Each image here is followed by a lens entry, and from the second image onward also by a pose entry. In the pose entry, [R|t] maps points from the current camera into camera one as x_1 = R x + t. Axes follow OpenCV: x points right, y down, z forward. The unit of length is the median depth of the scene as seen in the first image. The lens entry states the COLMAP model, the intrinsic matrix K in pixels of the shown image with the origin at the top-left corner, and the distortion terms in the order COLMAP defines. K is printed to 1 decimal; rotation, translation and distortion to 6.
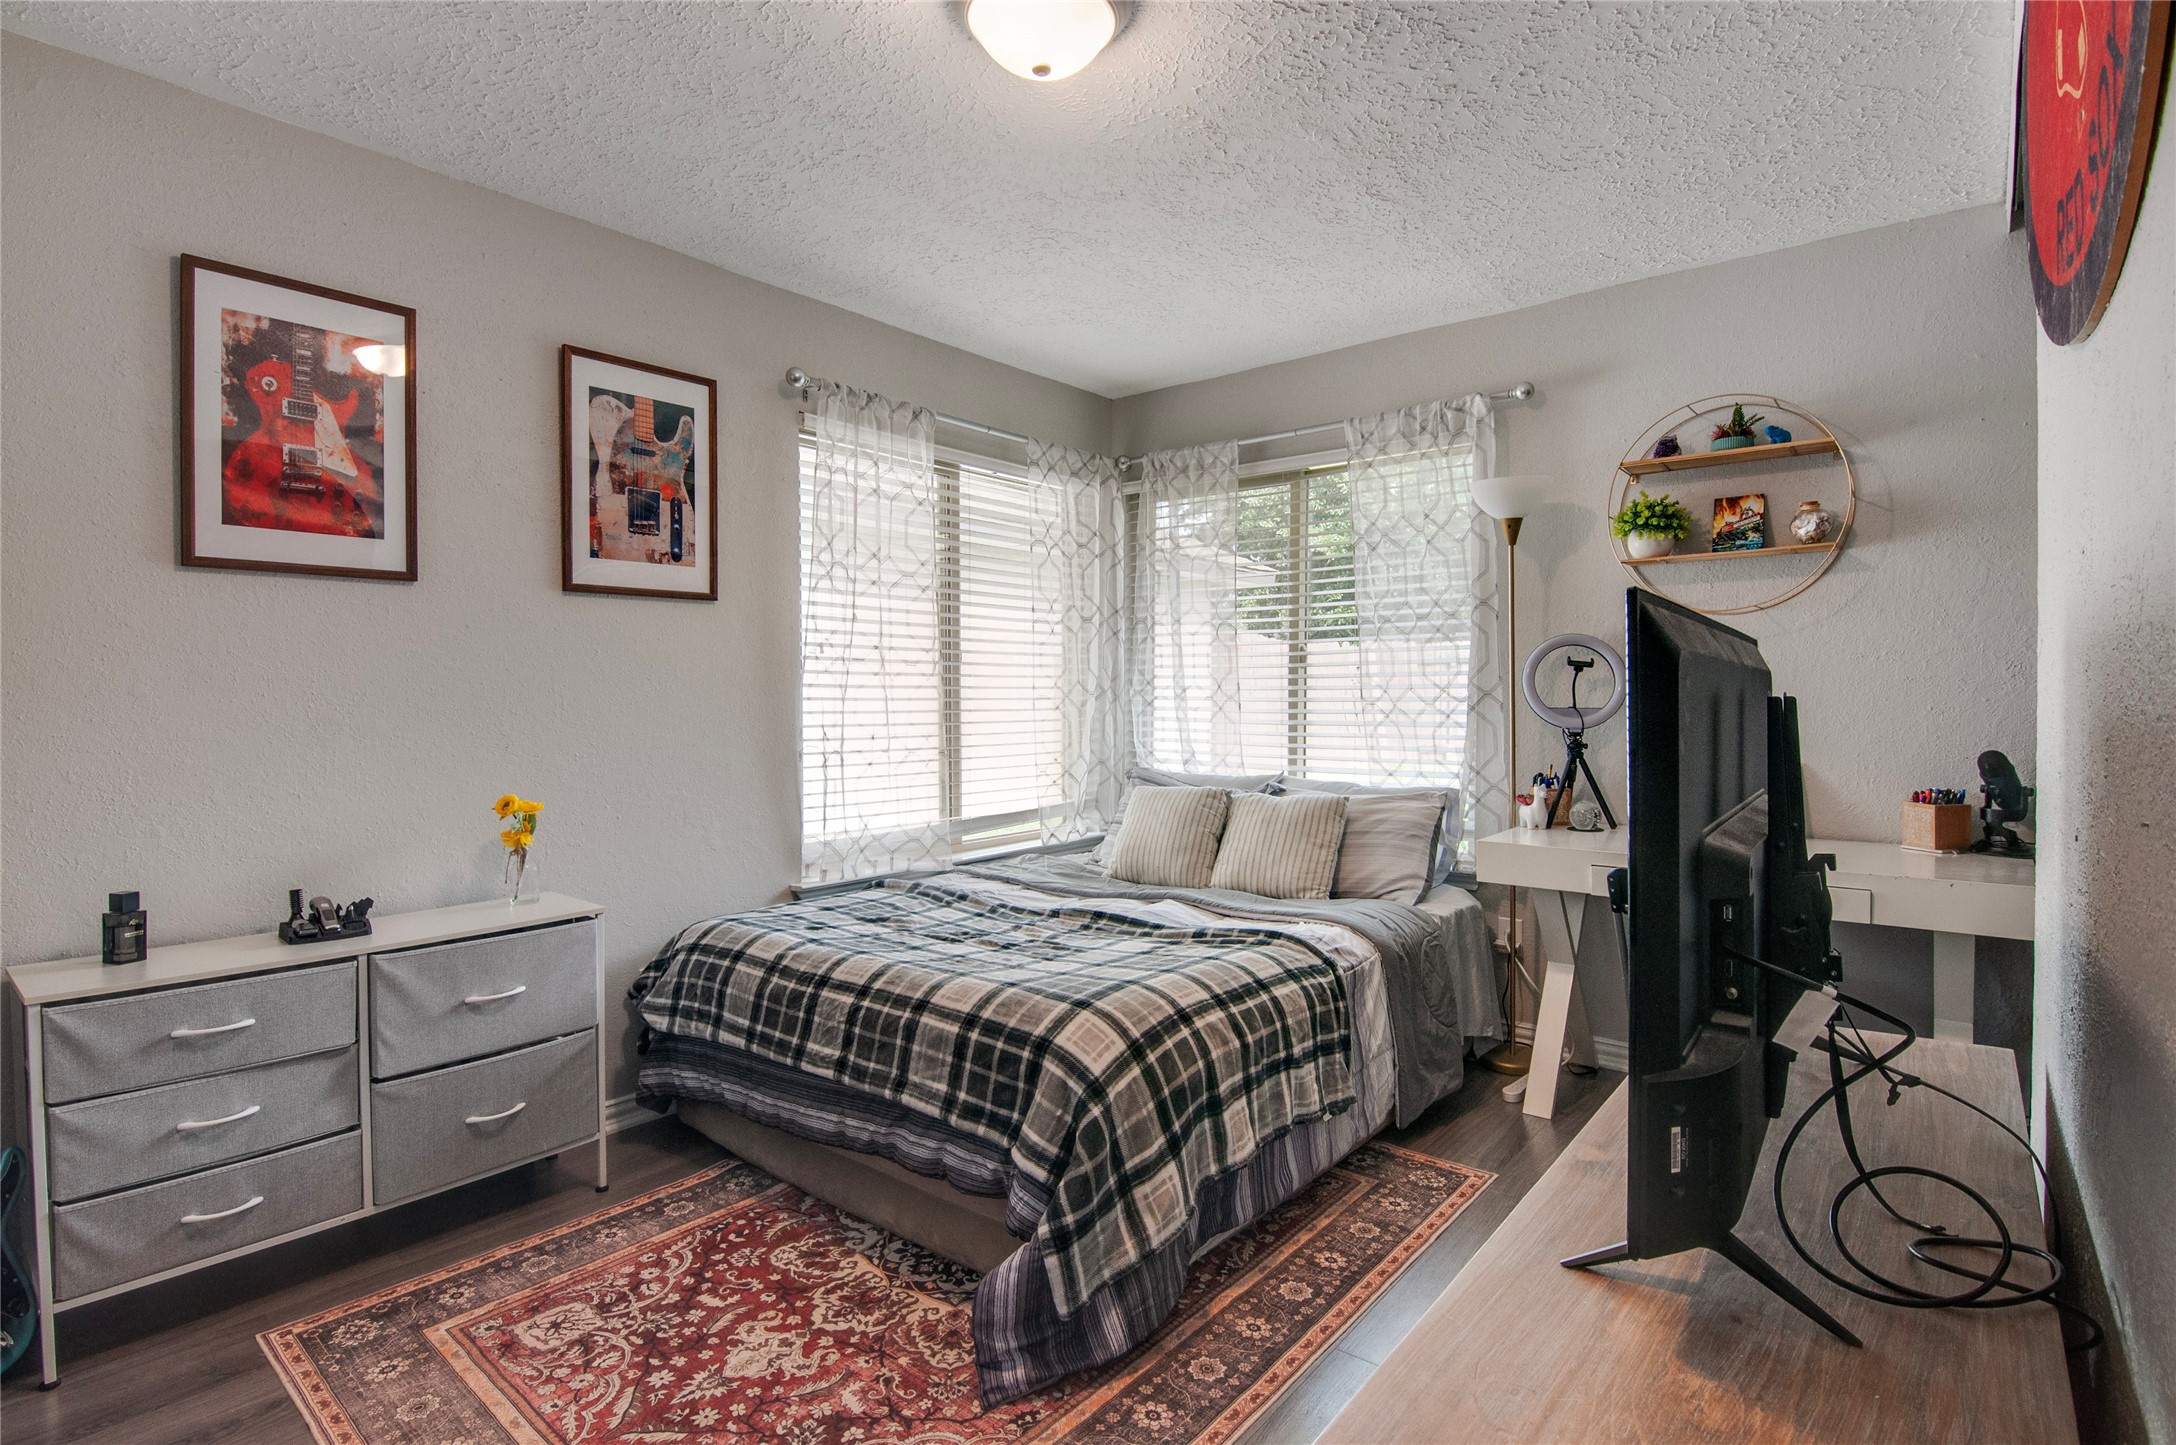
lens RADIAL K [[1054.7, 0, 1096.6], [0, 1054.7, 722.0], [0, 0, 1]] dist [0.000114, -0.016333]
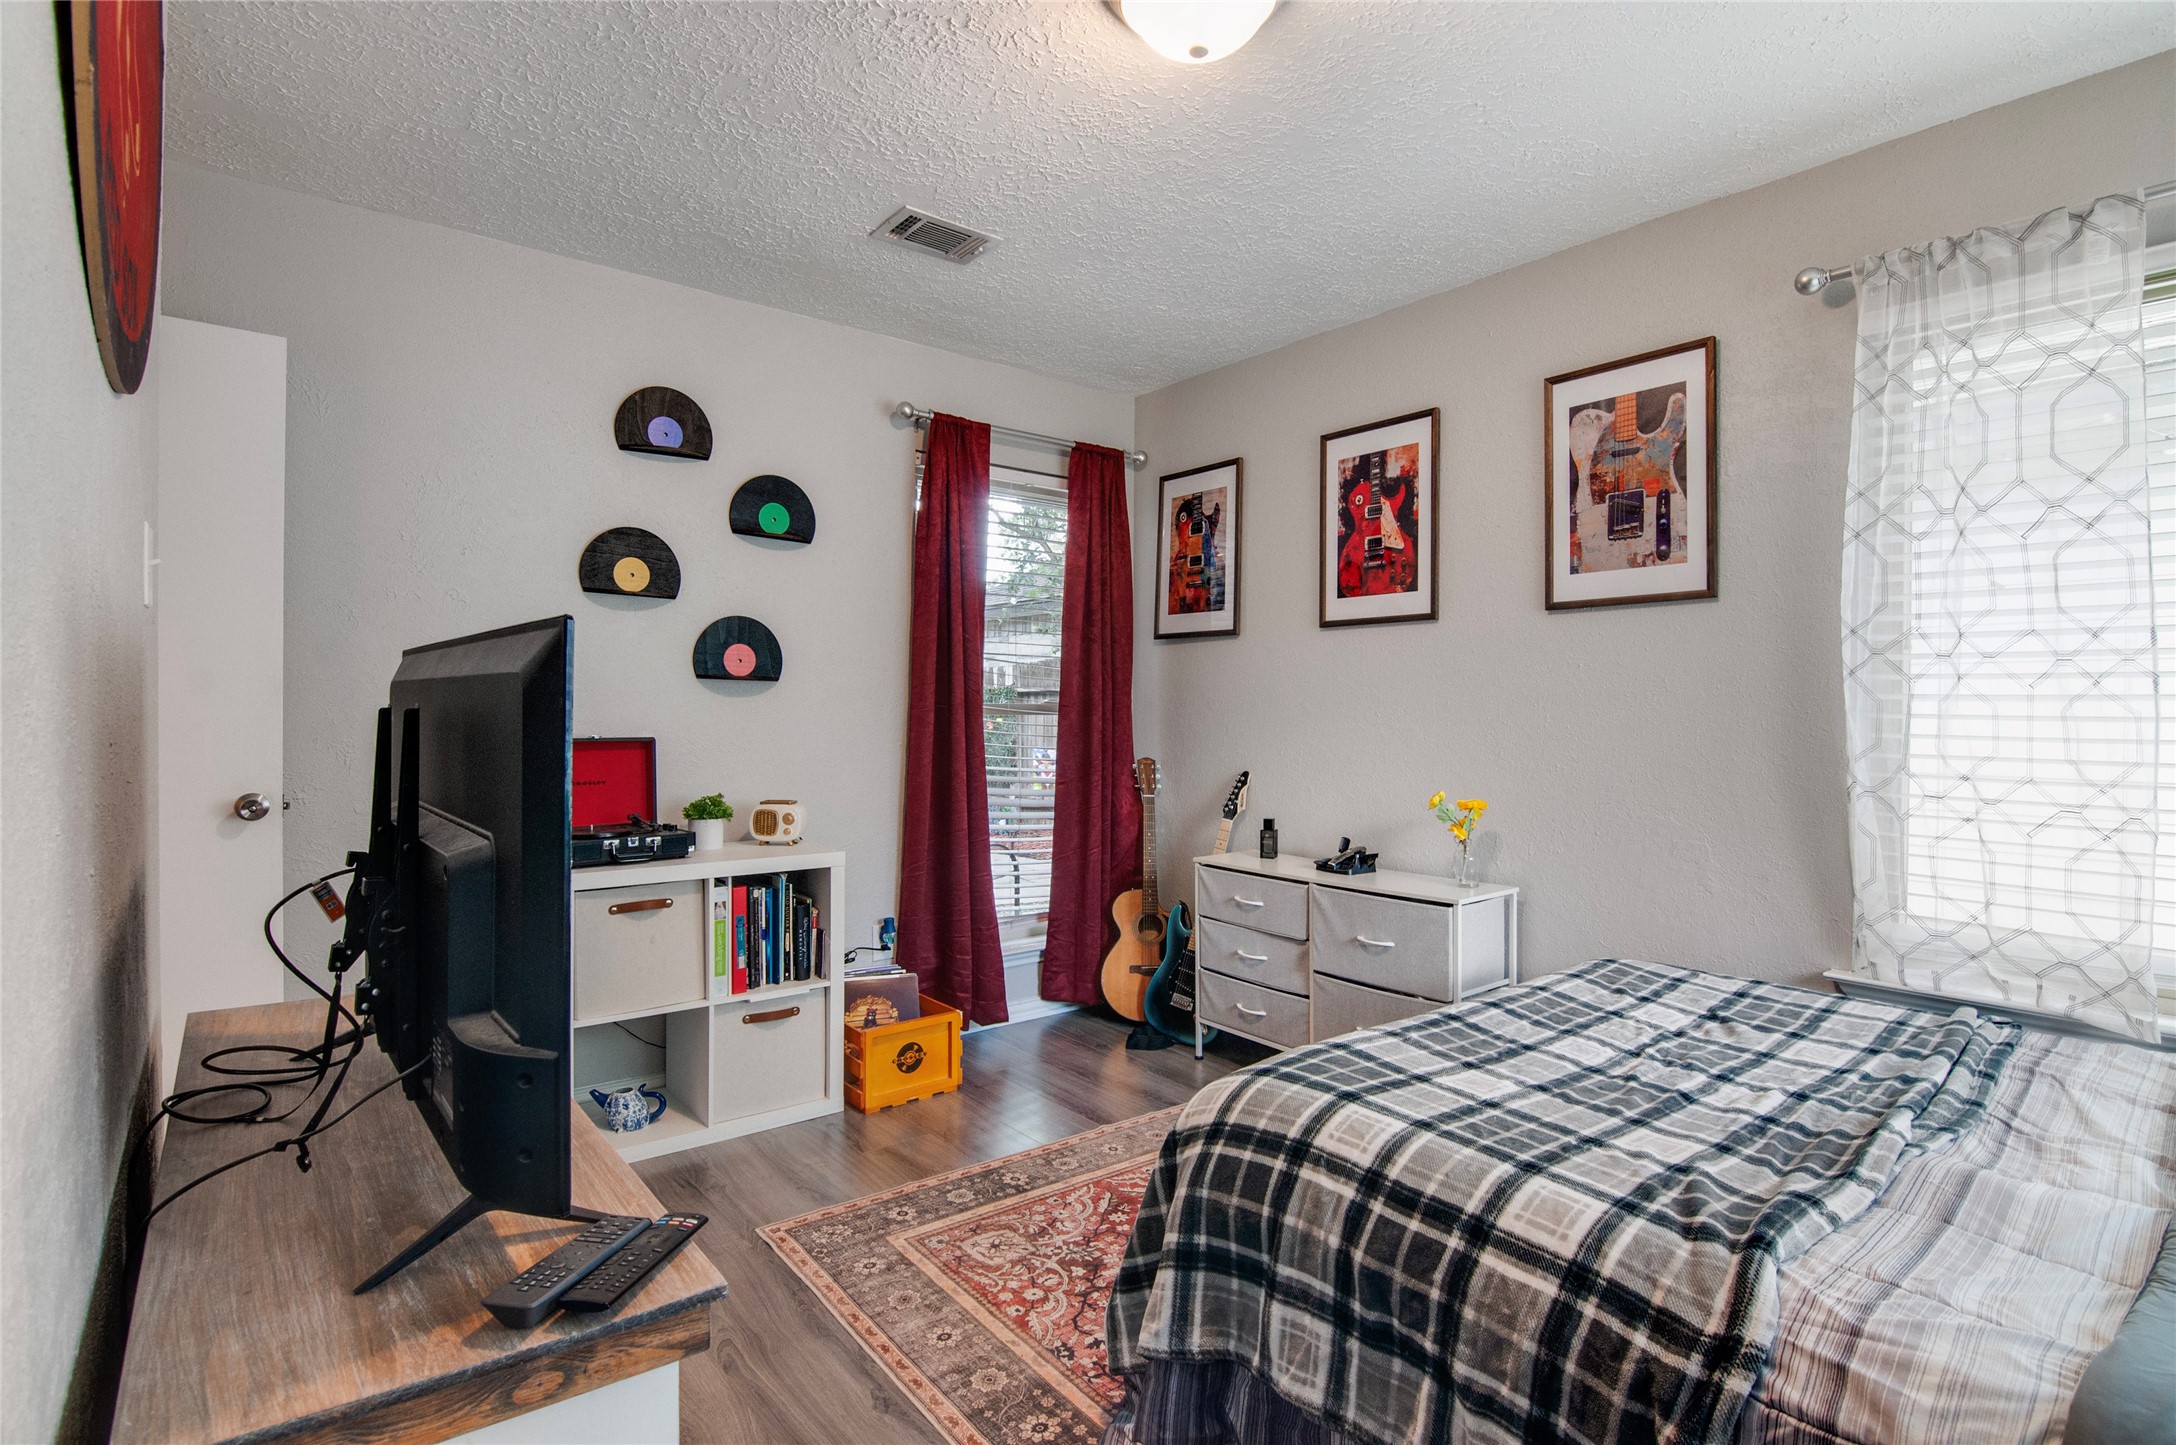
lens RADIAL K [[1054.7, 0, 1096.6], [0, 1054.7, 722.0], [0, 0, 1]] dist [0.000114, -0.016333]
pose [[-0.200417, 0.018406, -0.979538, 0.620716], [-0.023099, 0.999457, 0.023506, -0.025383], [0.979438, 0.027337, -0.199883, 0.755220]]
